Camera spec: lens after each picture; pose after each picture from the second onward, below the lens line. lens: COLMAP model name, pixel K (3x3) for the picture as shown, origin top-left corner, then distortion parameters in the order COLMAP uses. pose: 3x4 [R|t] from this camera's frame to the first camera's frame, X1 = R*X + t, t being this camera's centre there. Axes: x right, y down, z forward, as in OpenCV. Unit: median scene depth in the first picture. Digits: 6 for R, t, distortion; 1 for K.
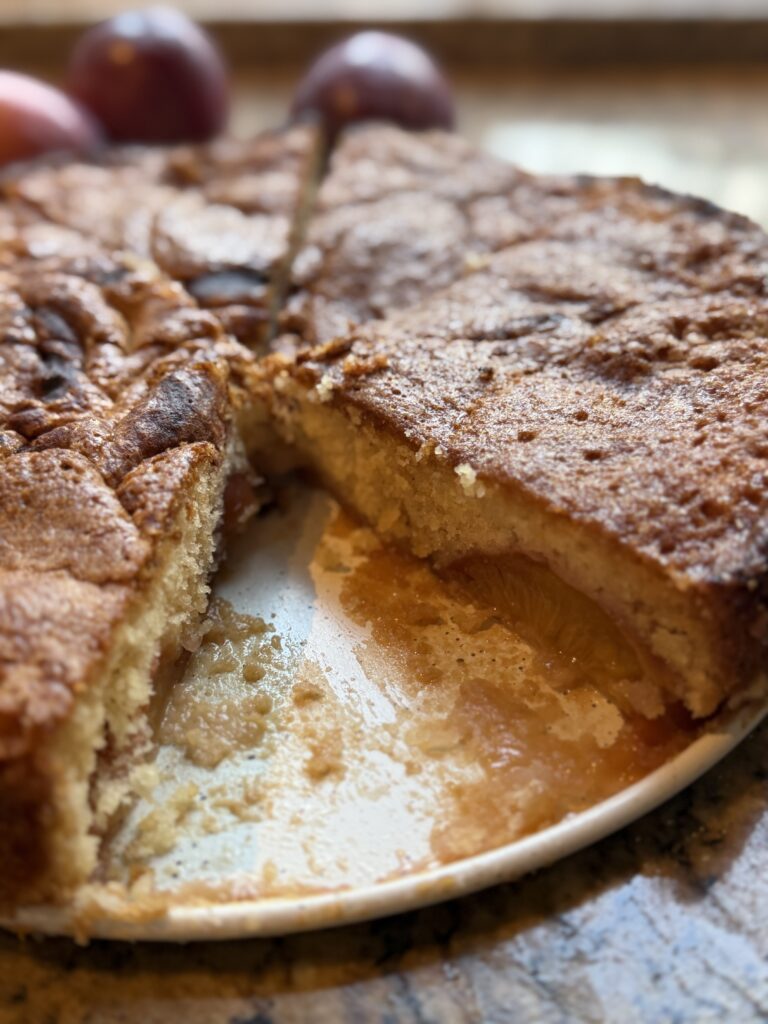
lens RADIAL K [[1147.7, 0, 373.3], [0, 1147.7, 536.9], [0, 0, 1]] dist [0.102515, 0.000000]
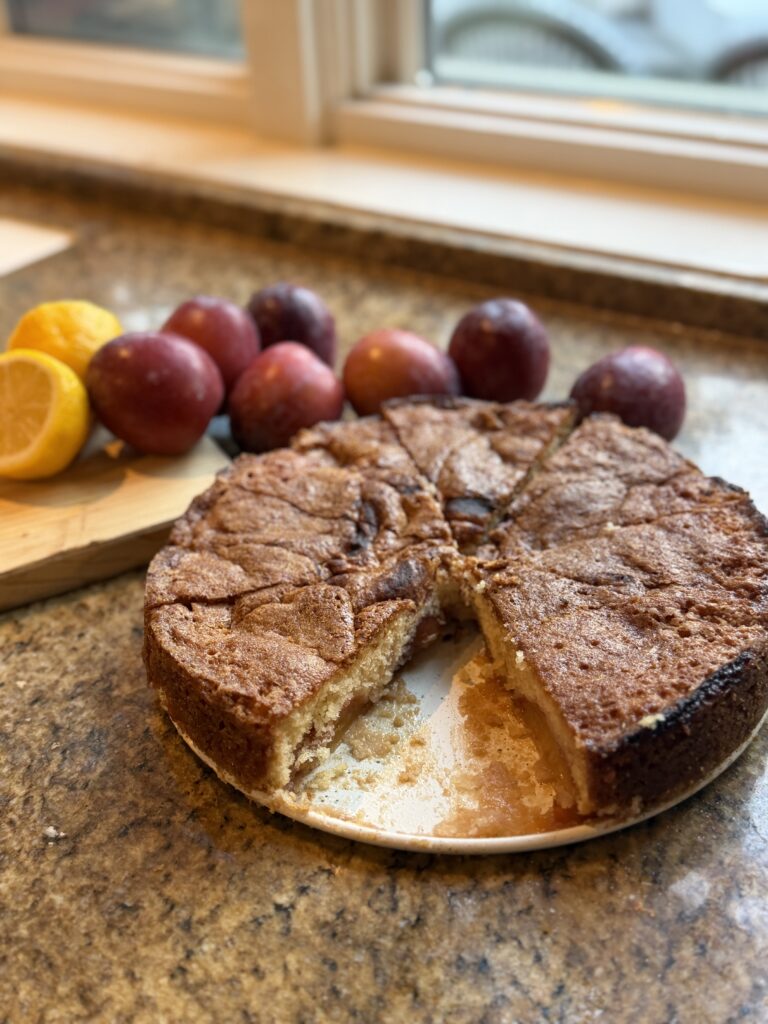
lens RADIAL K [[1147.7, 0, 383.3], [0, 1147.7, 511.0], [0, 0, 1]] dist [0.102515, 0.000000]
pose [[0.901575, 0.241900, -0.358674, 0.468759], [-0.258649, 0.965970, 0.001330, -0.216064], [0.346790, 0.091571, 0.933462, -0.838208]]
